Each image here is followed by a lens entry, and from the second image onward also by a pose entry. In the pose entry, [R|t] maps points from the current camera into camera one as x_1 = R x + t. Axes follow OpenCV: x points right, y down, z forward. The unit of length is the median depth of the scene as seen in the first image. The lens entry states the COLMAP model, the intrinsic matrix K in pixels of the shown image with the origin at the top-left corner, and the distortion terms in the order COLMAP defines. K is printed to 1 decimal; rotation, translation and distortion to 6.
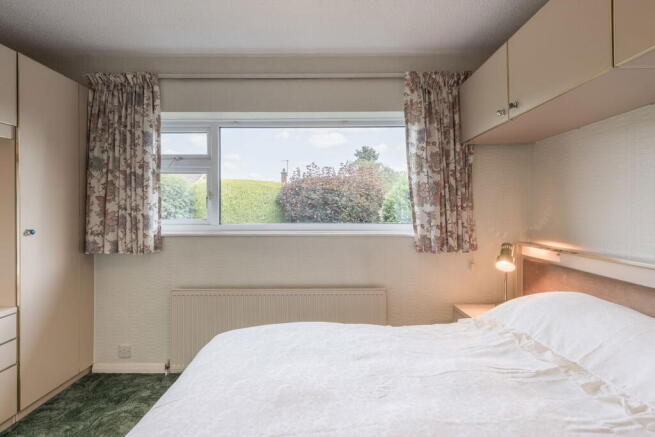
lens RADIAL K [[321.7, 0, 328.1], [0, 321.7, 212.2], [0, 0, 1]] dist [0.000472, -0.000477]
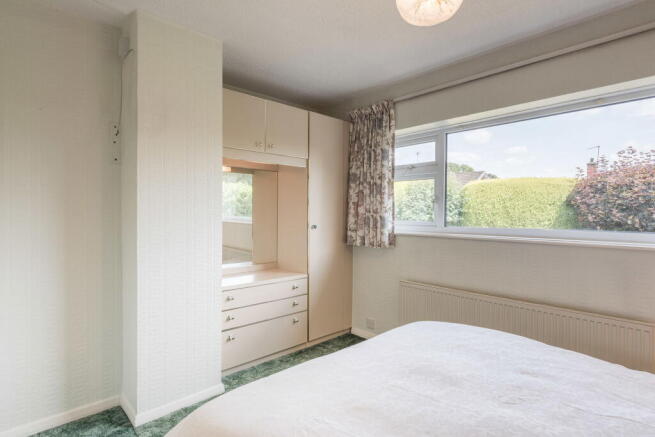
lens RADIAL K [[347.2, 0, 327.5], [0, 347.2, 218.5], [0, 0, 1]] dist [0.001096, 0.000000]
pose [[0.676960, 0.015504, -0.735857, 0.271348], [-0.008226, 0.999875, 0.013499, -0.000428], [0.735974, -0.003085, 0.677003, -0.059442]]
